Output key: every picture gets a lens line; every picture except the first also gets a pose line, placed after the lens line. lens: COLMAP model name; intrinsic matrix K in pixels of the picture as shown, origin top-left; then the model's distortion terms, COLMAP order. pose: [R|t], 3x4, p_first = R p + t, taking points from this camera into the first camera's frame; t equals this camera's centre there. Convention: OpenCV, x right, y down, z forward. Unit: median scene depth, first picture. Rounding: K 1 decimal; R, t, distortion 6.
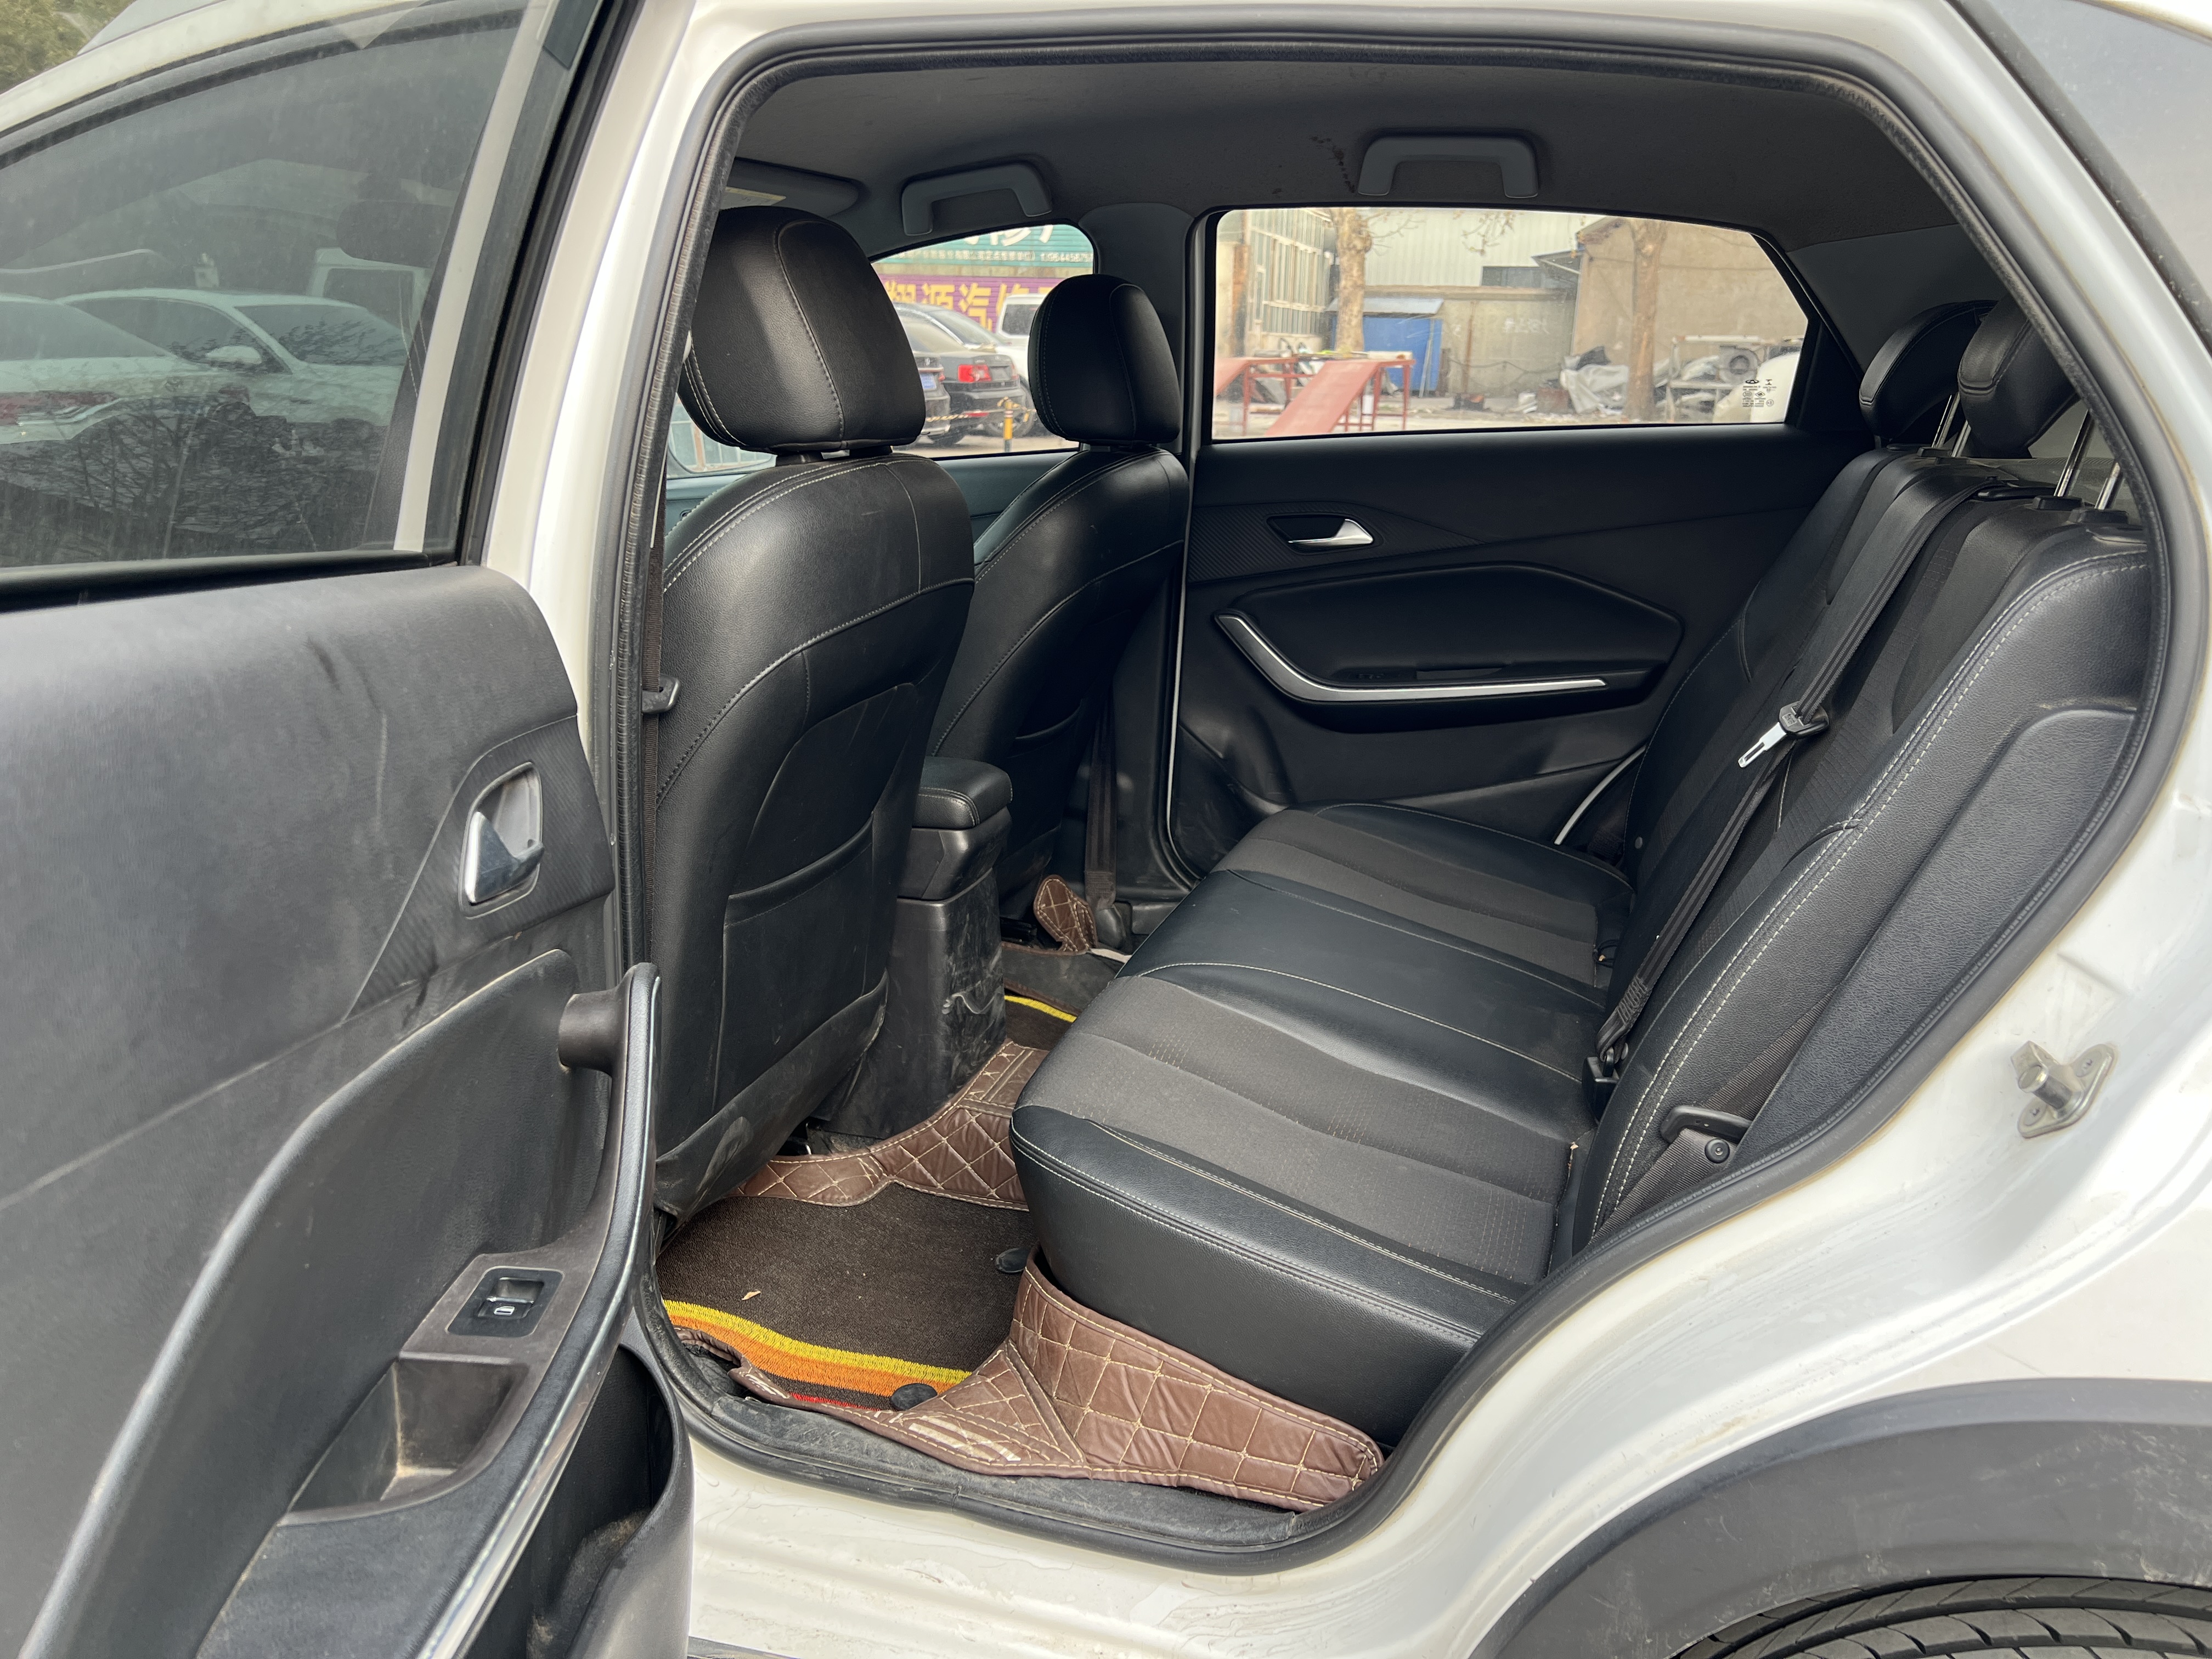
lens RADIAL K [[1698.0, 0, 1106.0], [0, 1698.0, 829.5], [0, 0, 1]] dist [0.043578, -0.063640]
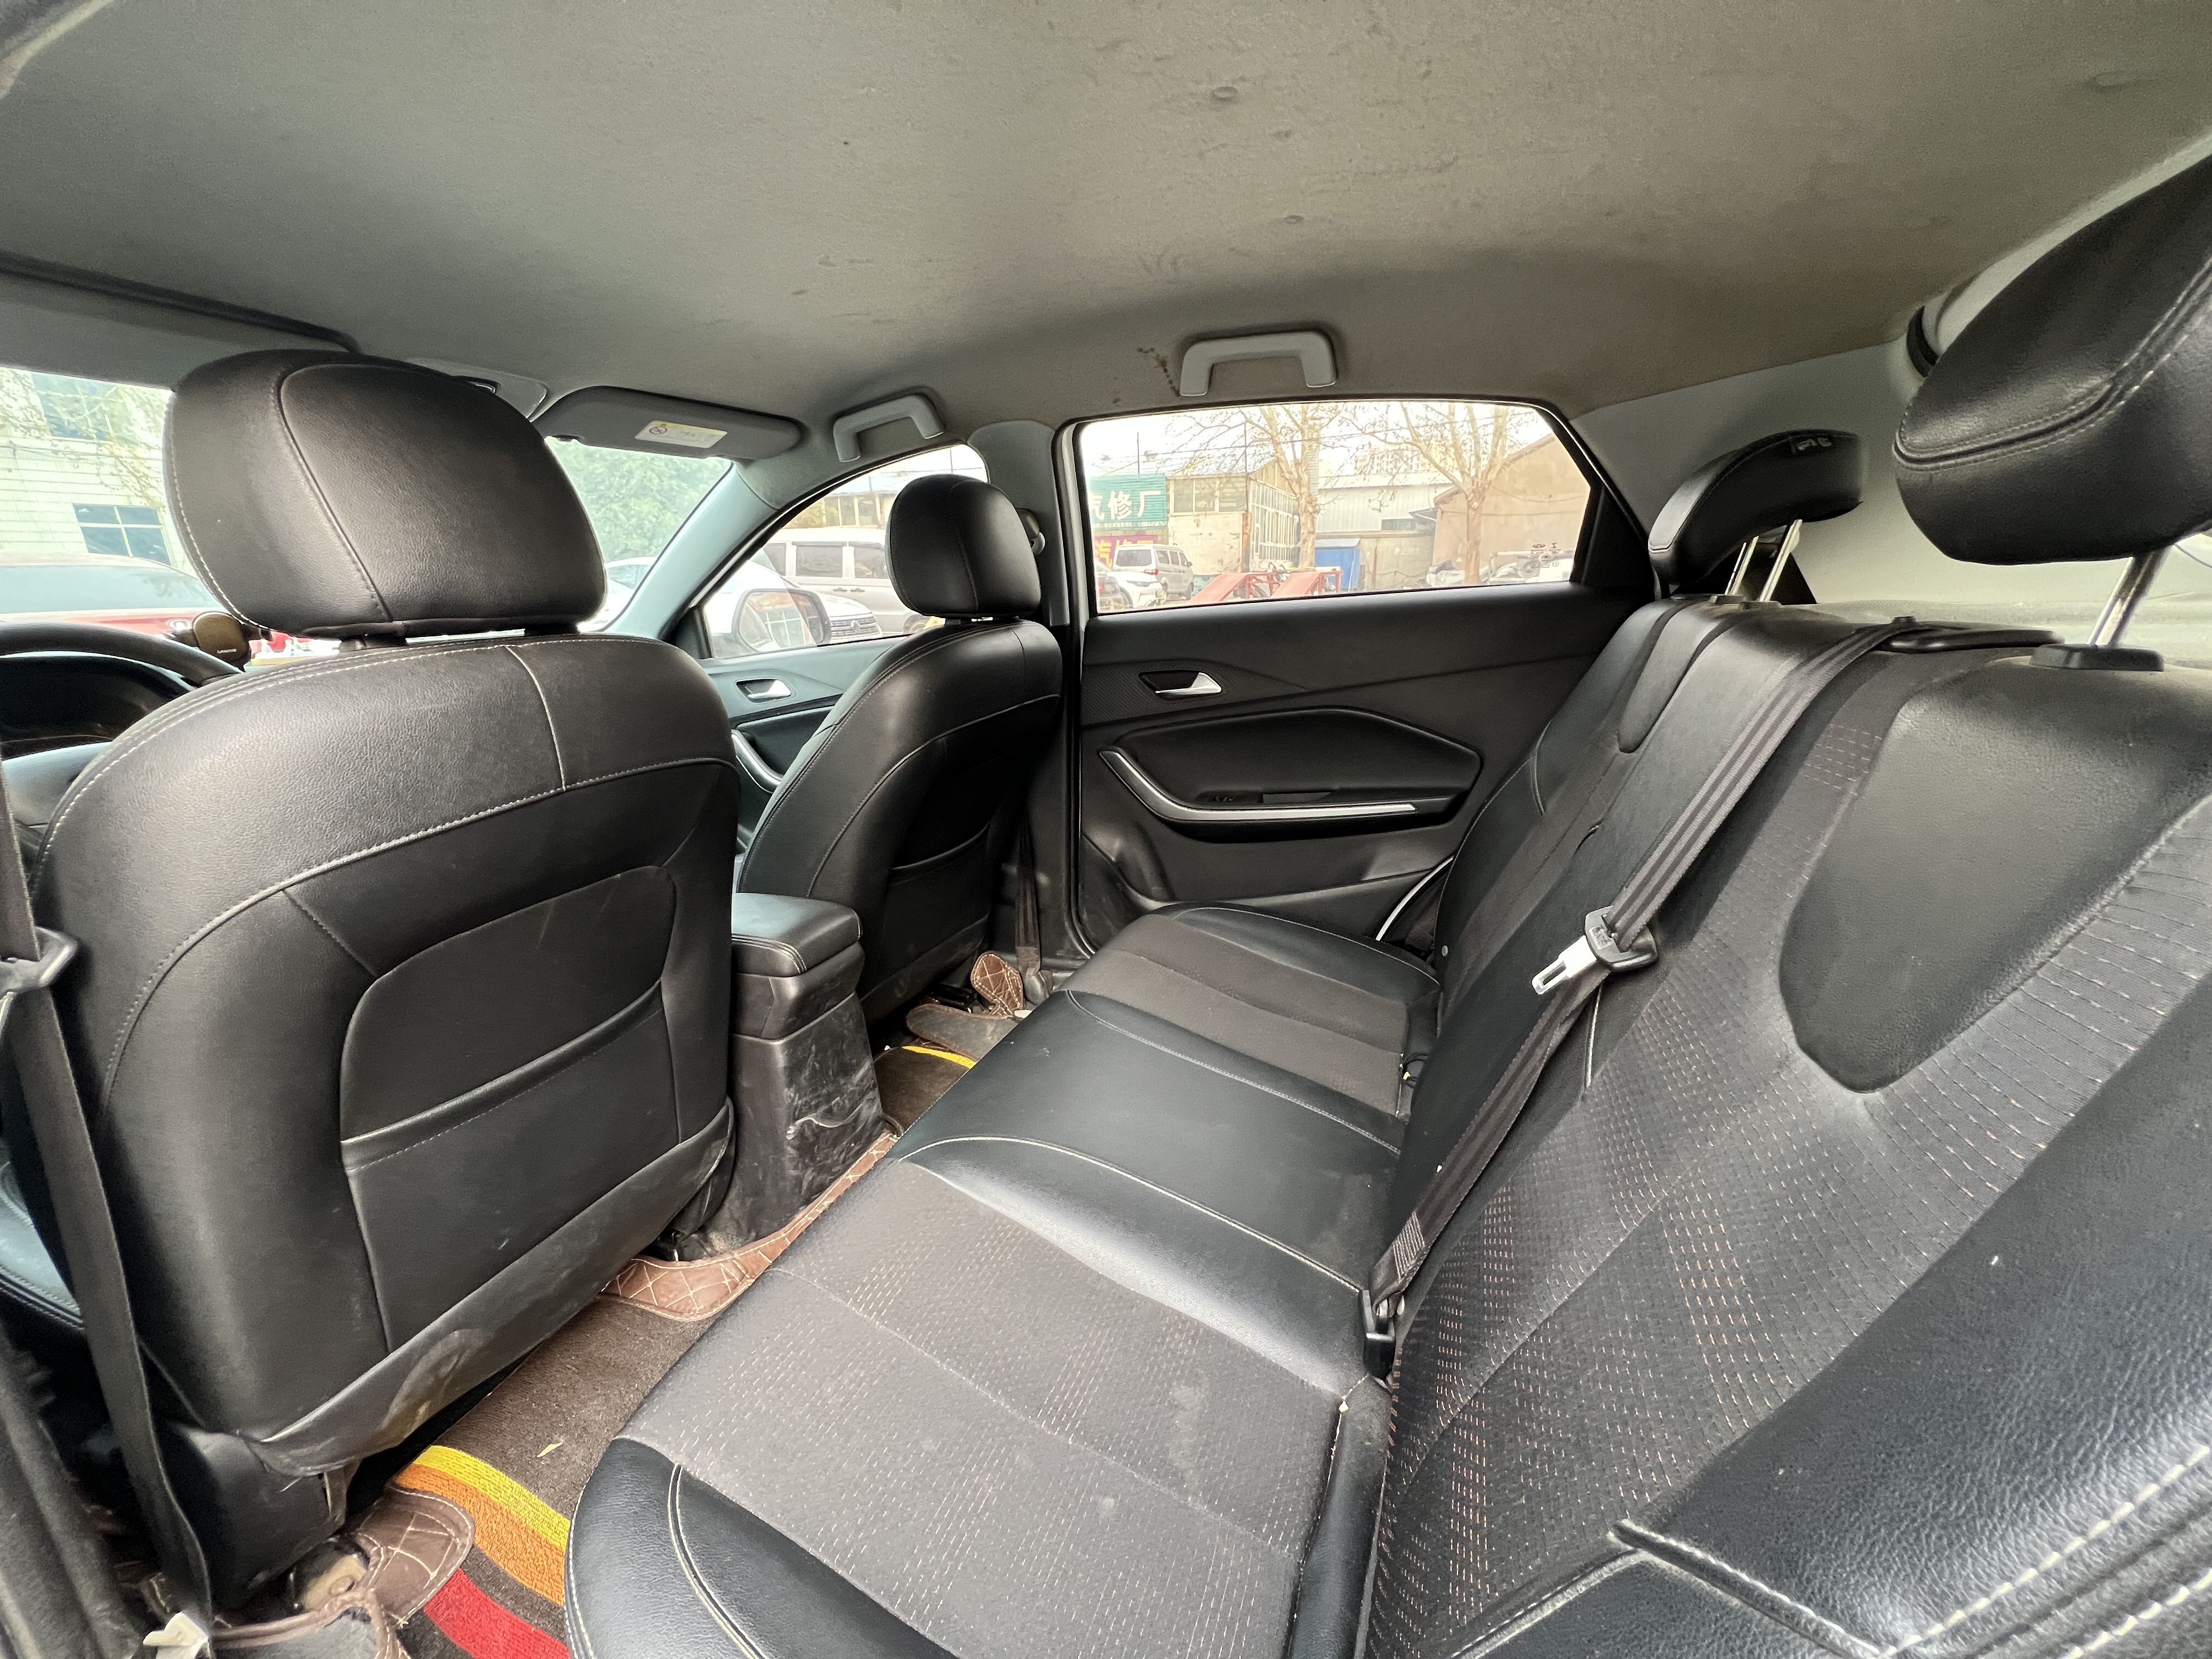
lens RADIAL K [[898.1, 0, 1107.0], [0, 898.1, 815.4], [0, 0, 1]] dist [-0.001376, -0.000027]
pose [[0.995946, -0.014304, -0.088807, 0.133270], [0.013117, 0.999817, -0.013933, -0.073147], [0.088990, 0.012711, 0.995951, 0.356318]]
